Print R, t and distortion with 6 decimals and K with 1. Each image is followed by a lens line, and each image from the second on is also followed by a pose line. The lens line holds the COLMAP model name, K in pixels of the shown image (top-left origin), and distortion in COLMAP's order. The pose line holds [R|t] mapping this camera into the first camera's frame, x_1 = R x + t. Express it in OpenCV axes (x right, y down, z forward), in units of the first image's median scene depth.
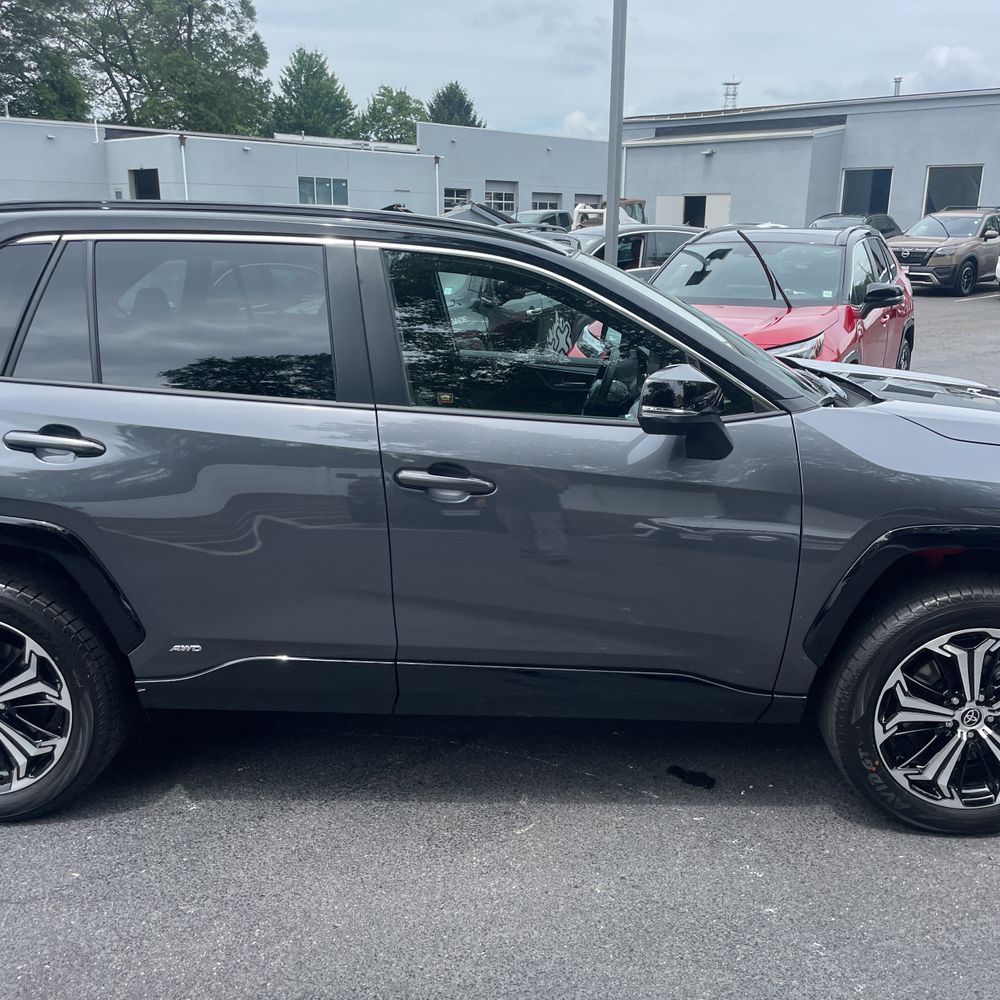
lens RADIAL K [[1003.2, 0, 520.2], [0, 1003.2, 521.6], [0, 0, 1]] dist [0.076885, -0.090097]
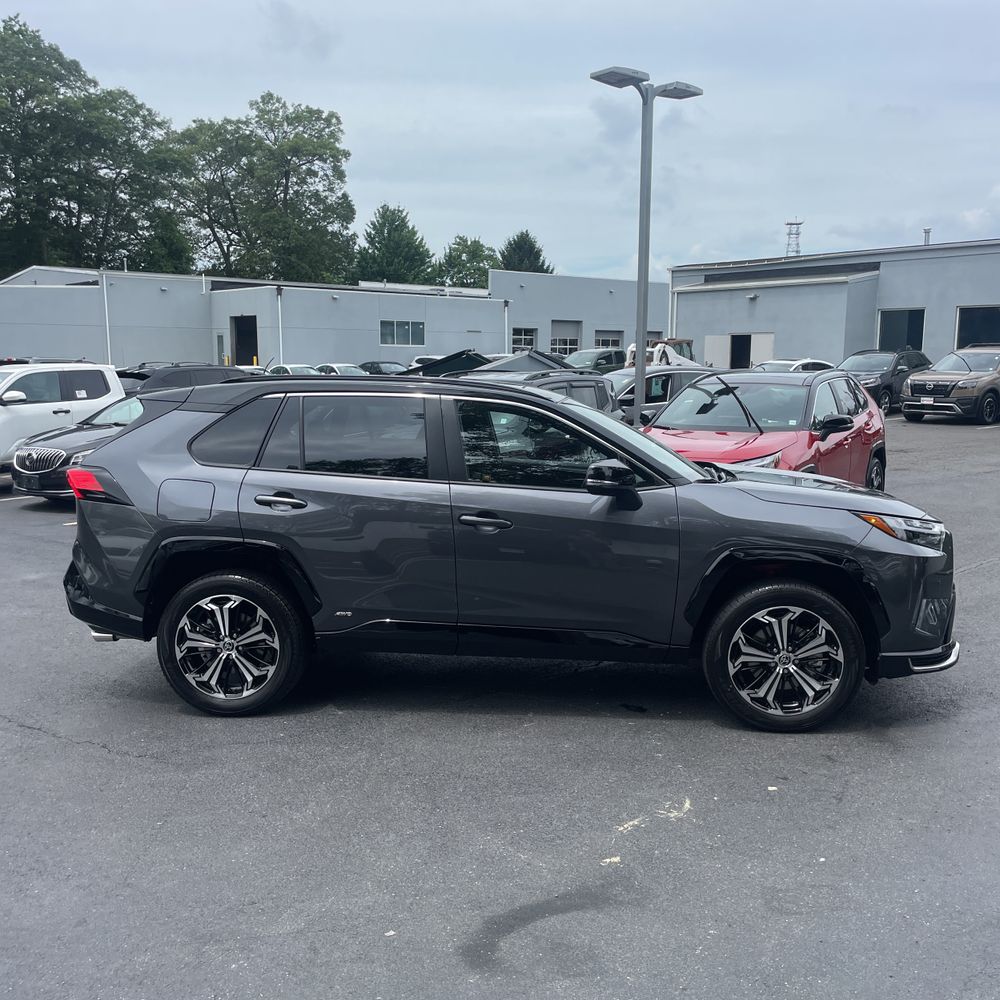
lens RADIAL K [[977.2, 0, 503.4], [0, 977.2, 522.0], [0, 0, 1]] dist [0.091503, -0.097560]
pose [[0.996638, 0.004855, -0.081784, 0.097168], [-0.014786, 0.992509, -0.121275, 0.164386], [0.080582, 0.122077, 0.989244, -0.717691]]
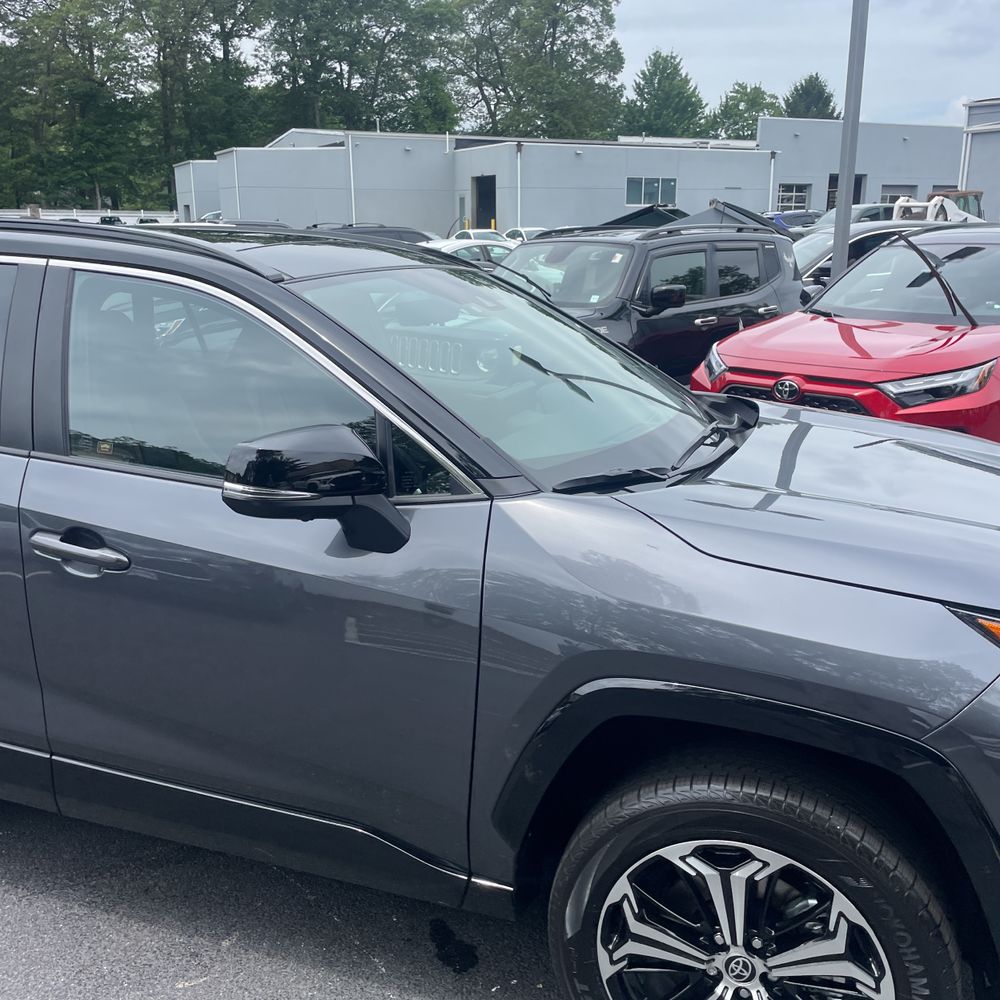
lens RADIAL K [[1010.1, 0, 500.0], [0, 1010.1, 500.0], [0, 0, 1]] dist [0.094222, -0.122890]
pose [[0.944353, 0.075833, -0.320074, 0.473092], [-0.082470, 0.996567, -0.007210, -0.094991], [0.318429, 0.033206, 0.947365, 0.288472]]
